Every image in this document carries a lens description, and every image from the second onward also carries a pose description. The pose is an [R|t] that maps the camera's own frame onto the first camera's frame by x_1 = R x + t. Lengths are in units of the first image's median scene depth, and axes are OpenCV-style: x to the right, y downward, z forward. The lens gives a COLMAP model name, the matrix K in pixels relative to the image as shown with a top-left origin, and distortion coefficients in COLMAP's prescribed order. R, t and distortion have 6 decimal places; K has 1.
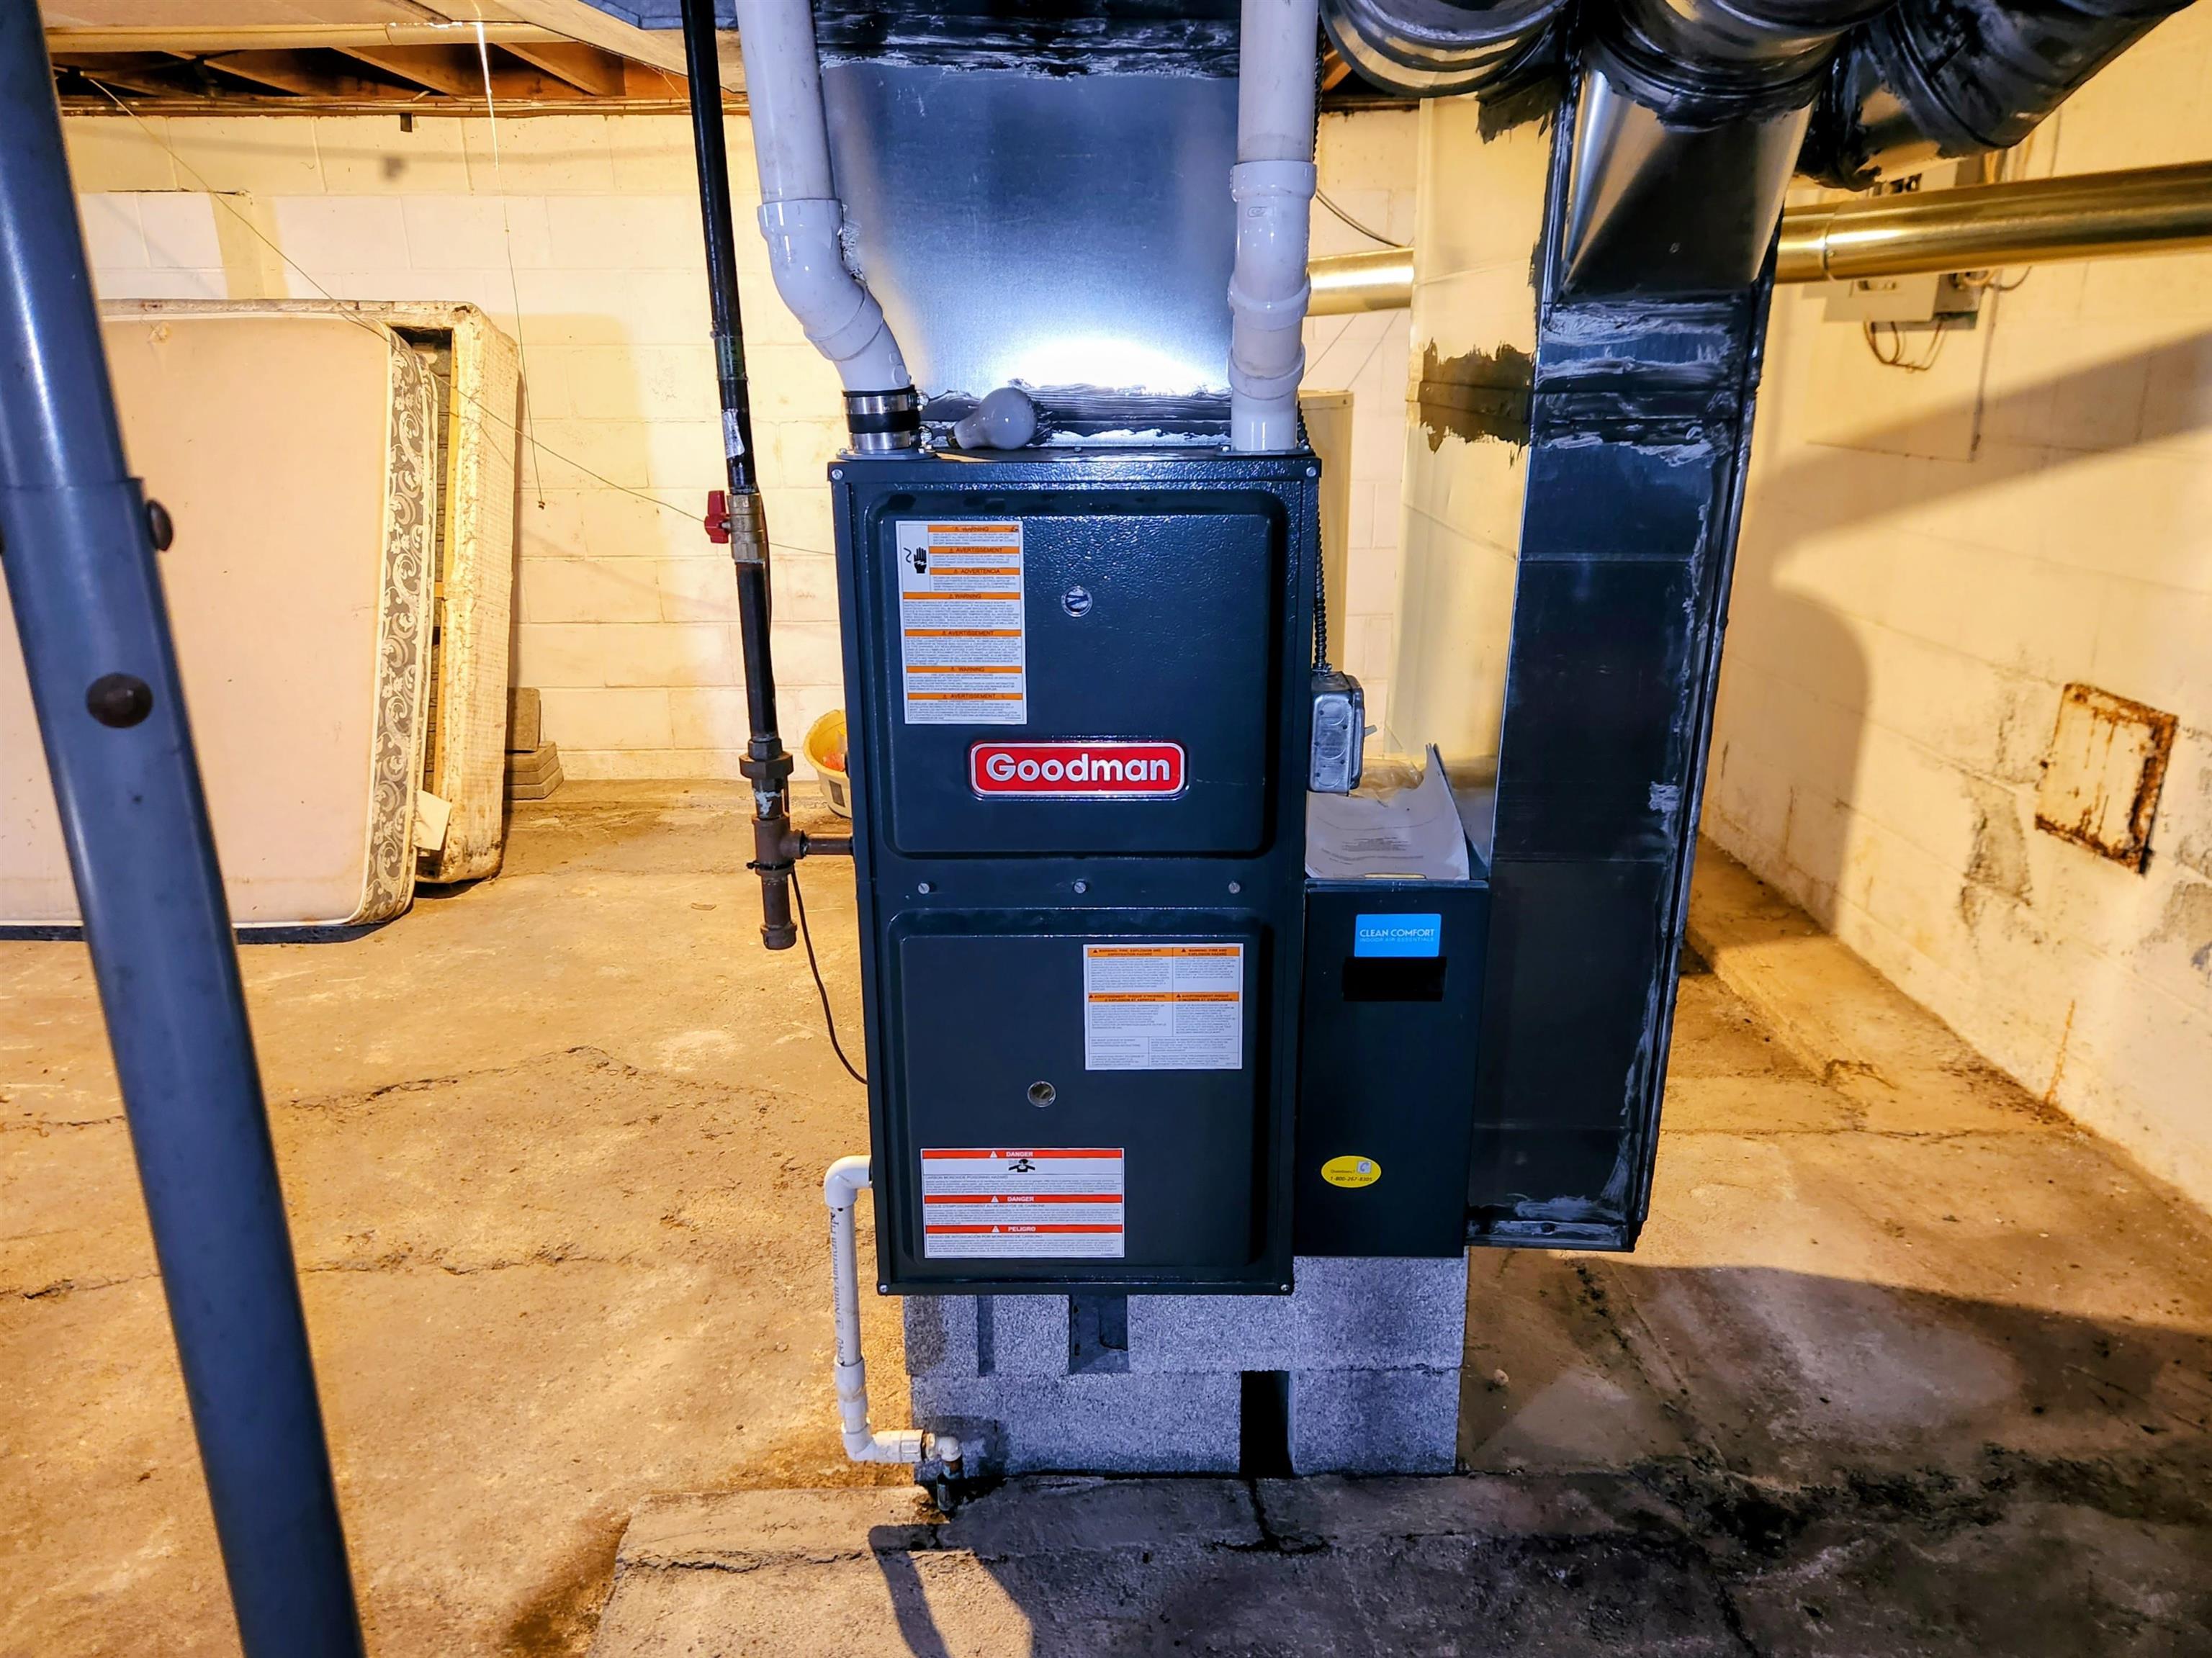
lens RADIAL K [[1501.0, 0, 1076.9], [0, 1501.0, 834.1], [0, 0, 1]] dist [0.037168, 0.000249]
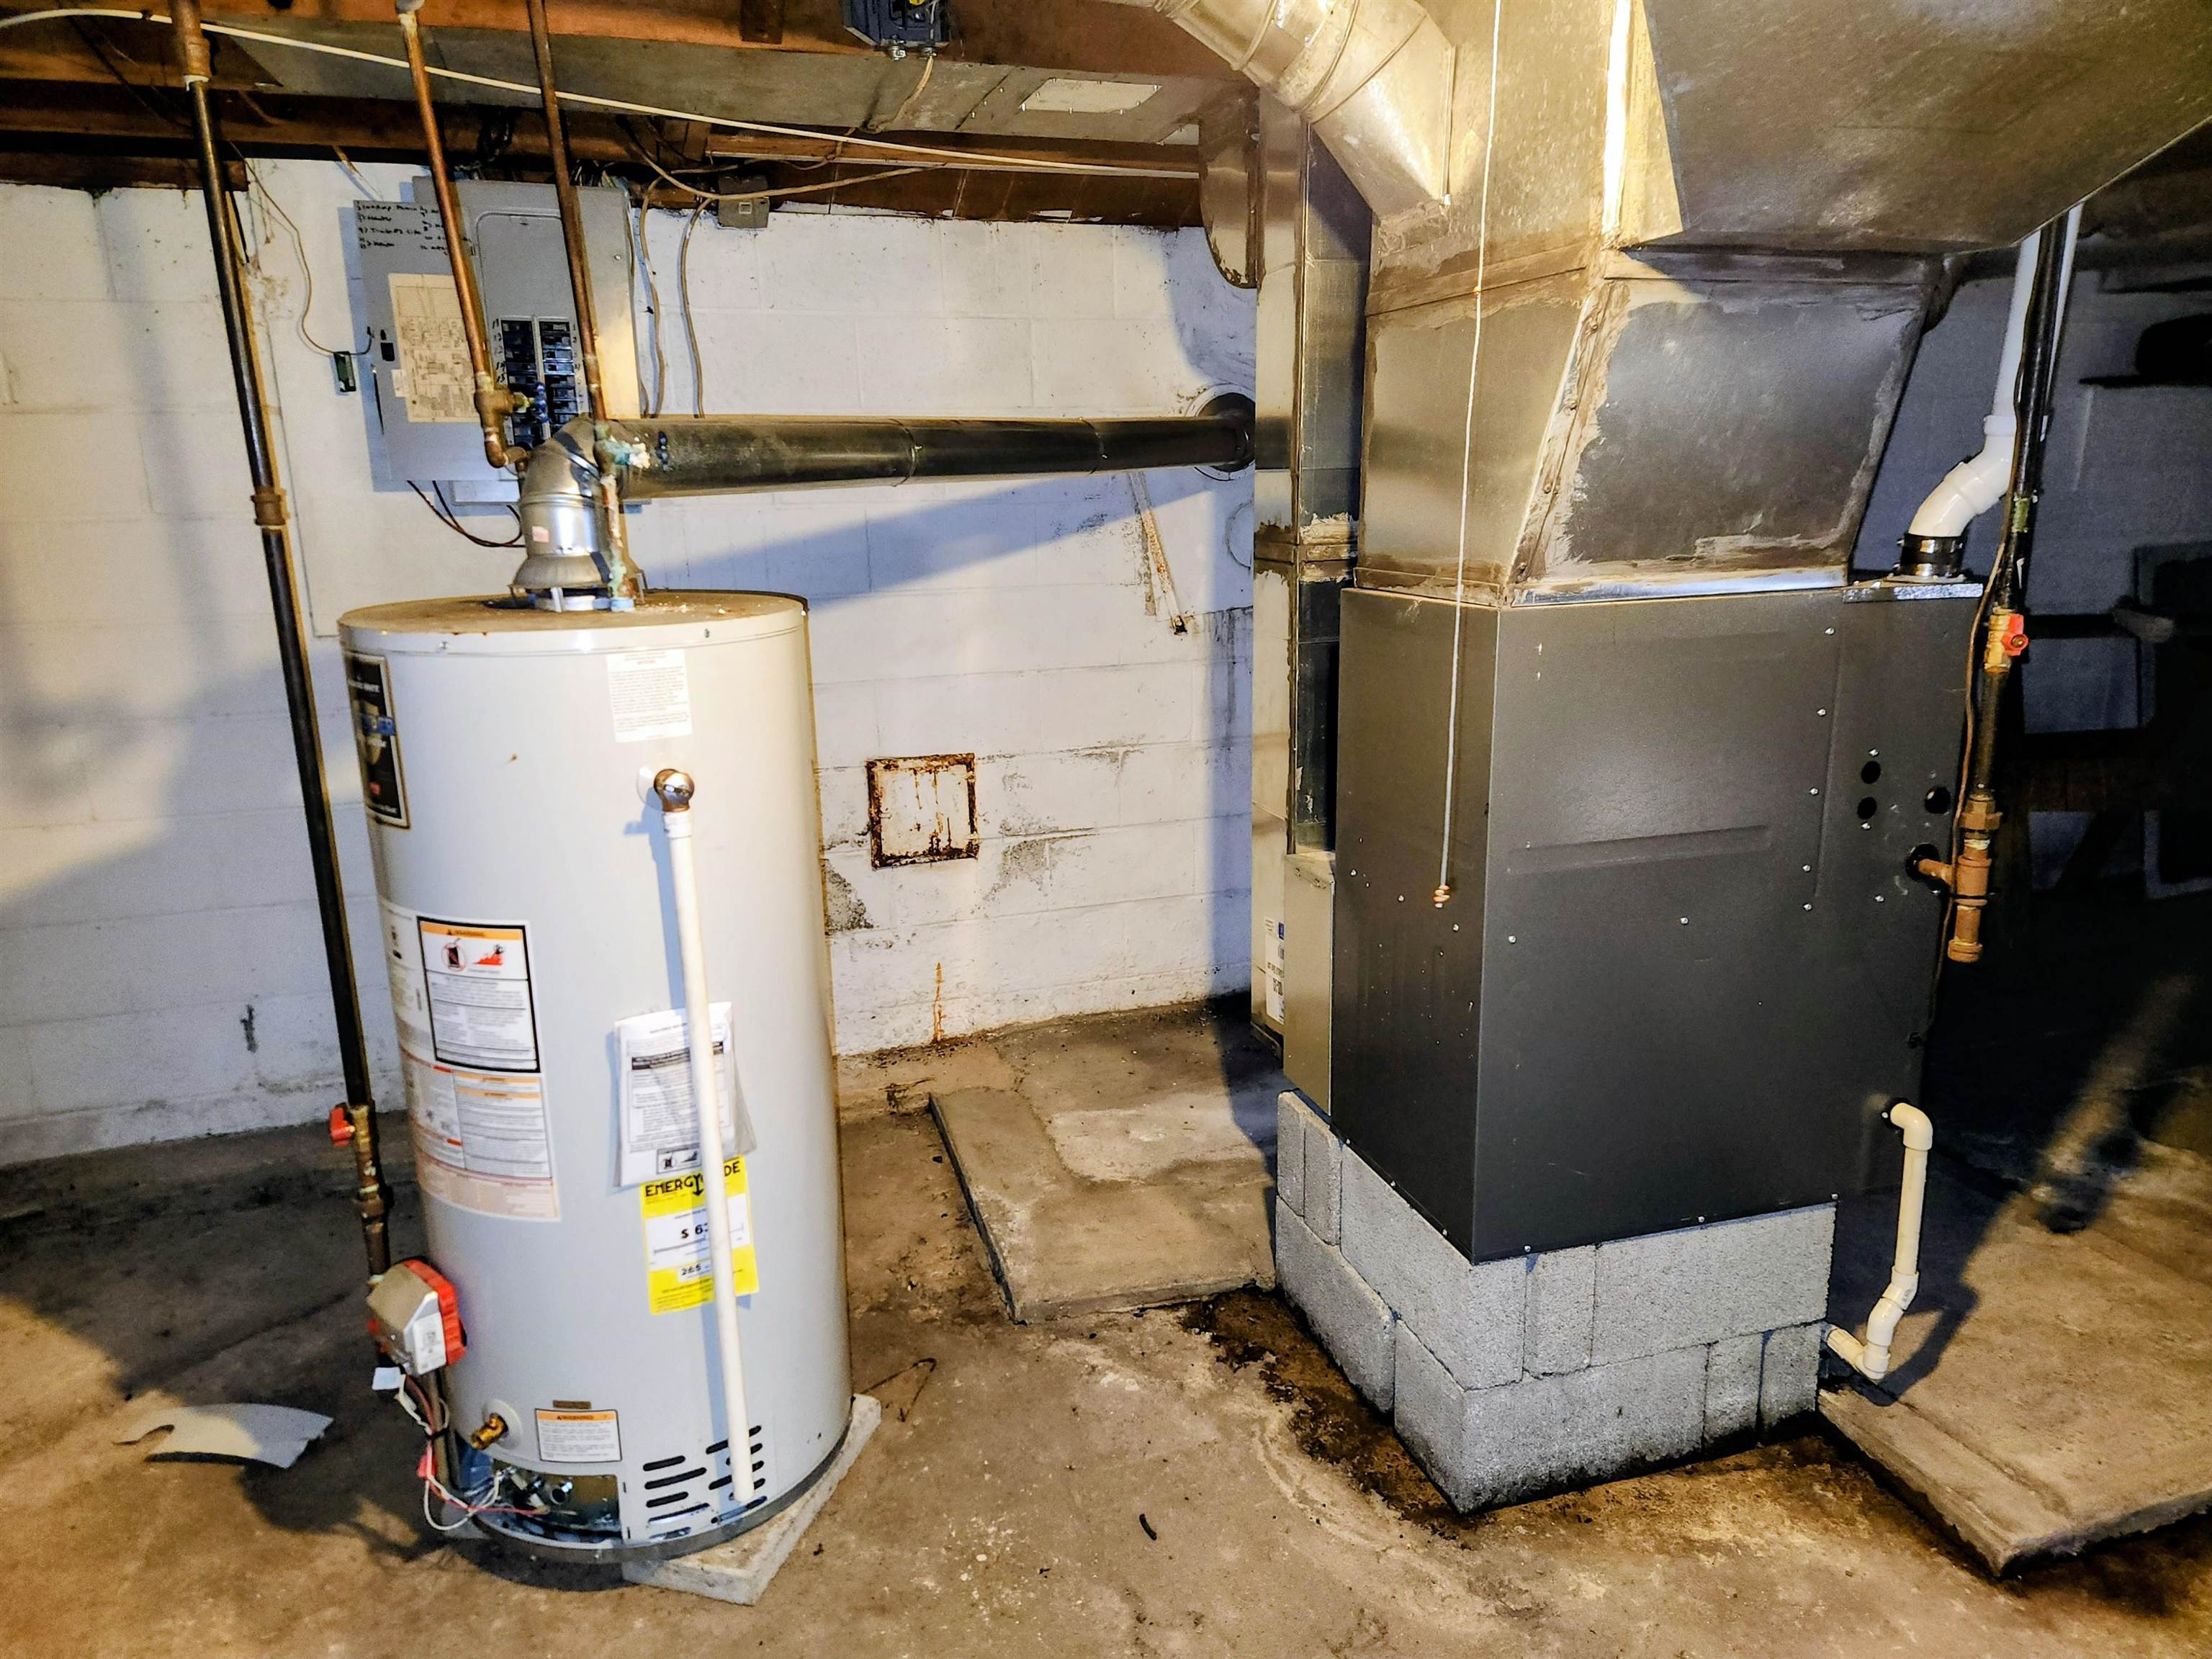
lens RADIAL K [[1501.1, 0, 1076.9], [0, 1501.1, 834.6], [0, 0, 1]] dist [0.037168, 0.000249]
pose [[-0.284519, -0.202239, 0.937096, -0.774086], [0.317784, 0.902332, 0.291221, -0.417997], [-0.904468, 0.380652, -0.192462, 1.235546]]
